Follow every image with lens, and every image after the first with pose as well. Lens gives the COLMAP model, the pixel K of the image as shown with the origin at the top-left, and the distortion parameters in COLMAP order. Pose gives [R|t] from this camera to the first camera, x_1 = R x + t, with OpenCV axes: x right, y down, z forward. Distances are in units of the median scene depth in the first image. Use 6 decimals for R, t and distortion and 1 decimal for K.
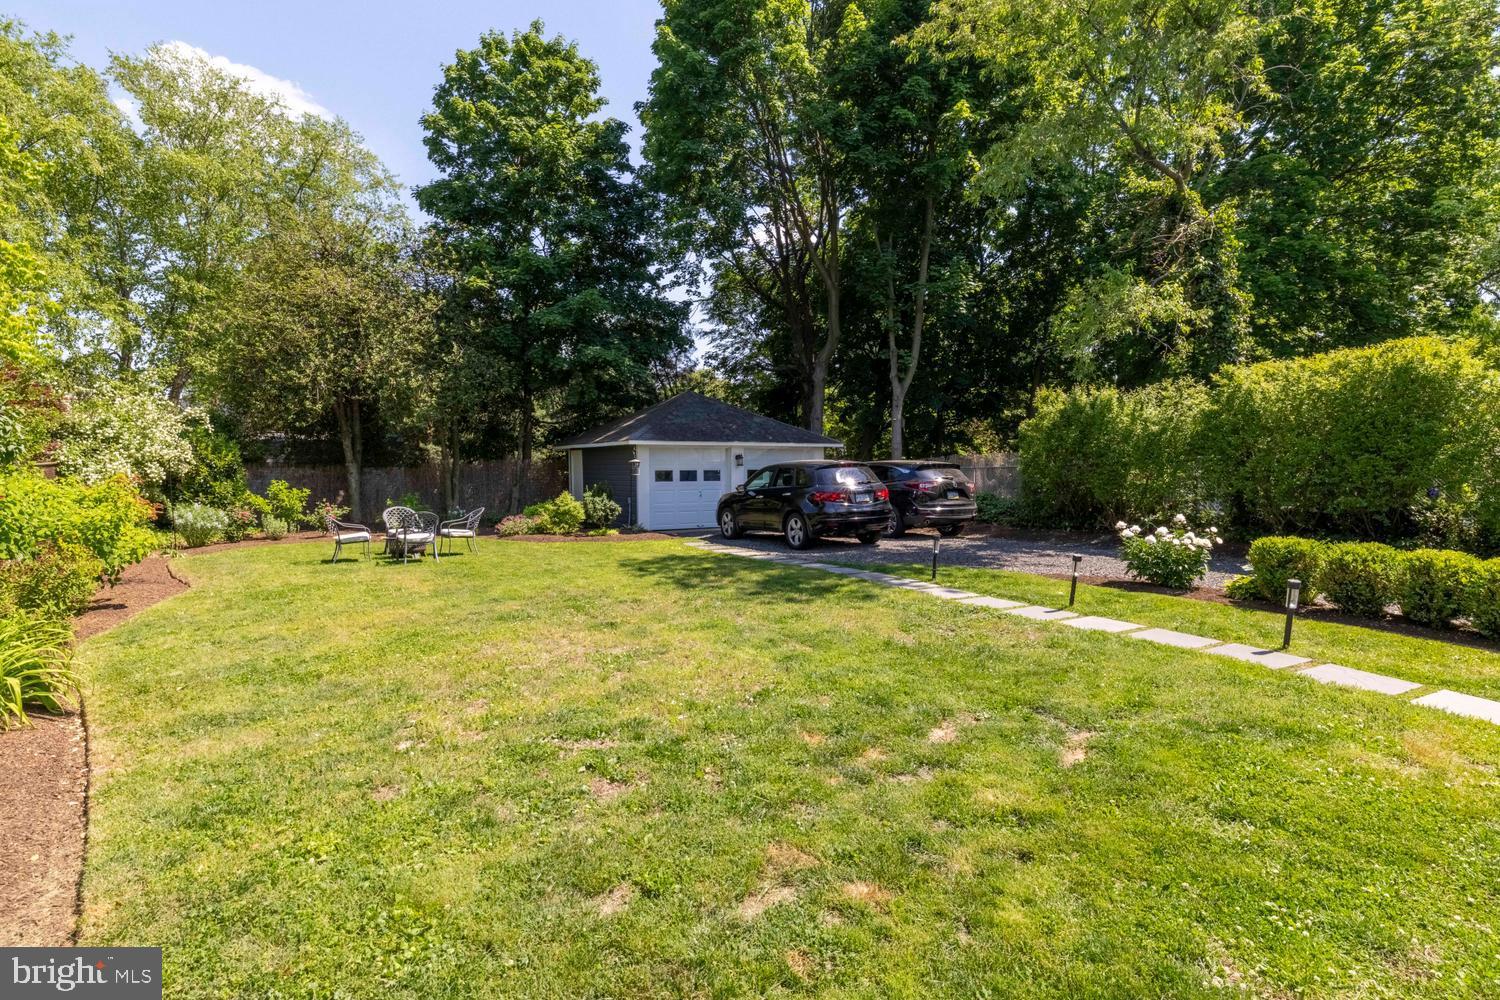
lens RADIAL K [[781.5, 0, 749.9], [0, 781.5, 504.2], [0, 0, 1]] dist [0.000658, -0.003106]
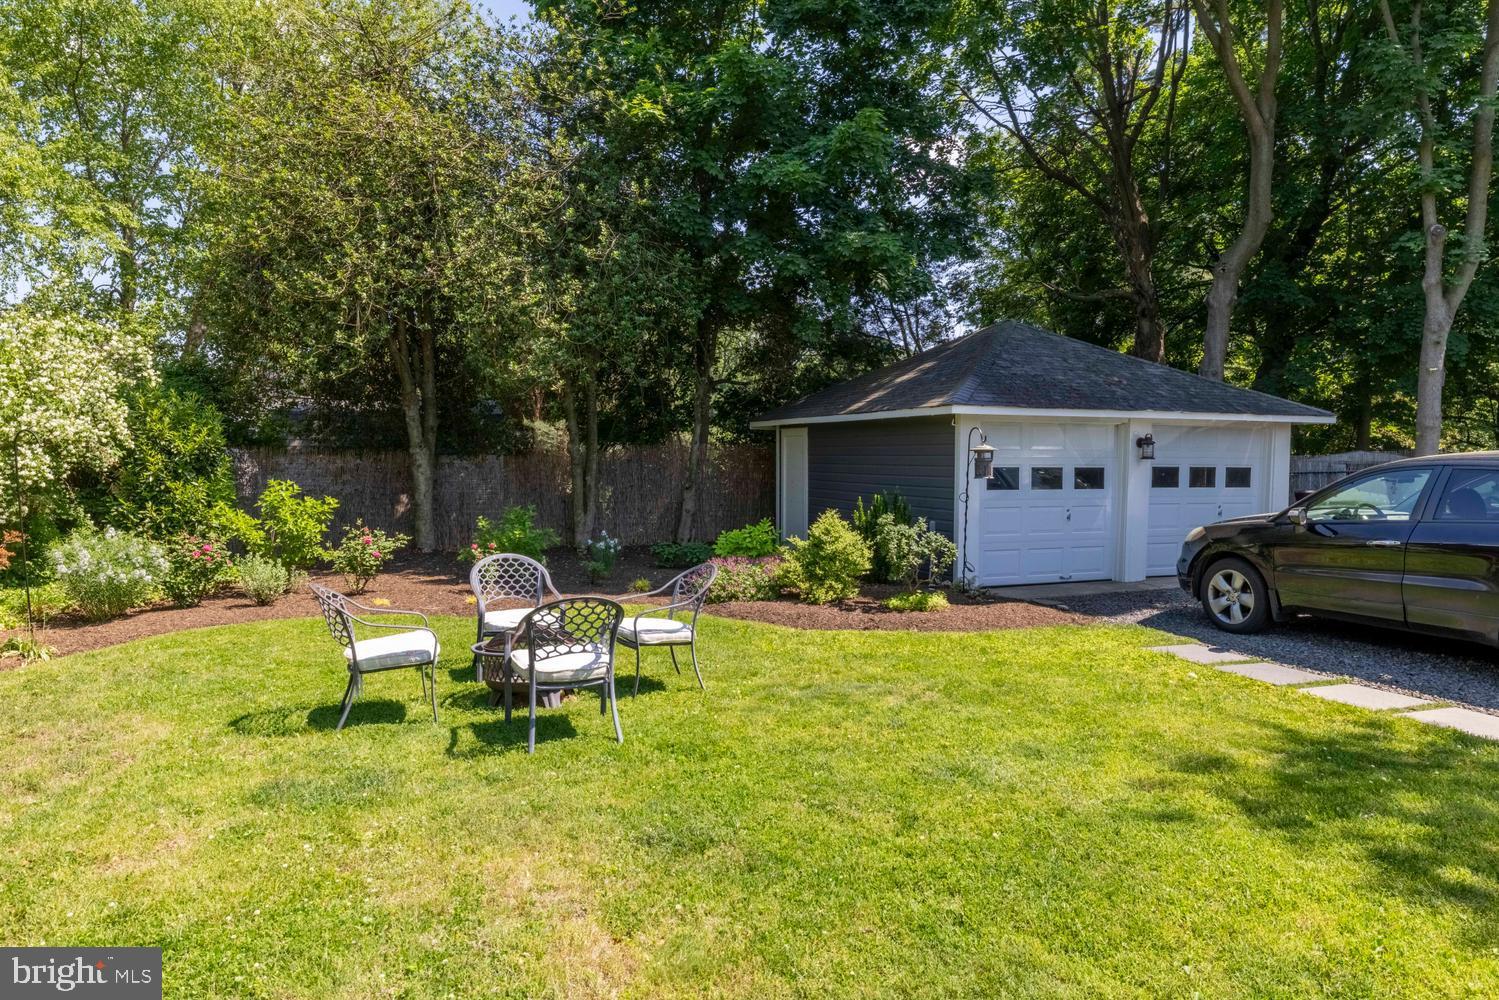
lens RADIAL K [[916.8, 0, 750.0], [0, 916.8, 499.7], [0, 0, 1]] dist [-0.003296, -0.001917]
pose [[0.989944, 0.015121, -0.140647, -0.198693], [-0.015037, 0.999886, 0.001667, -0.022380], [0.140656, 0.000465, 0.990058, 0.419899]]
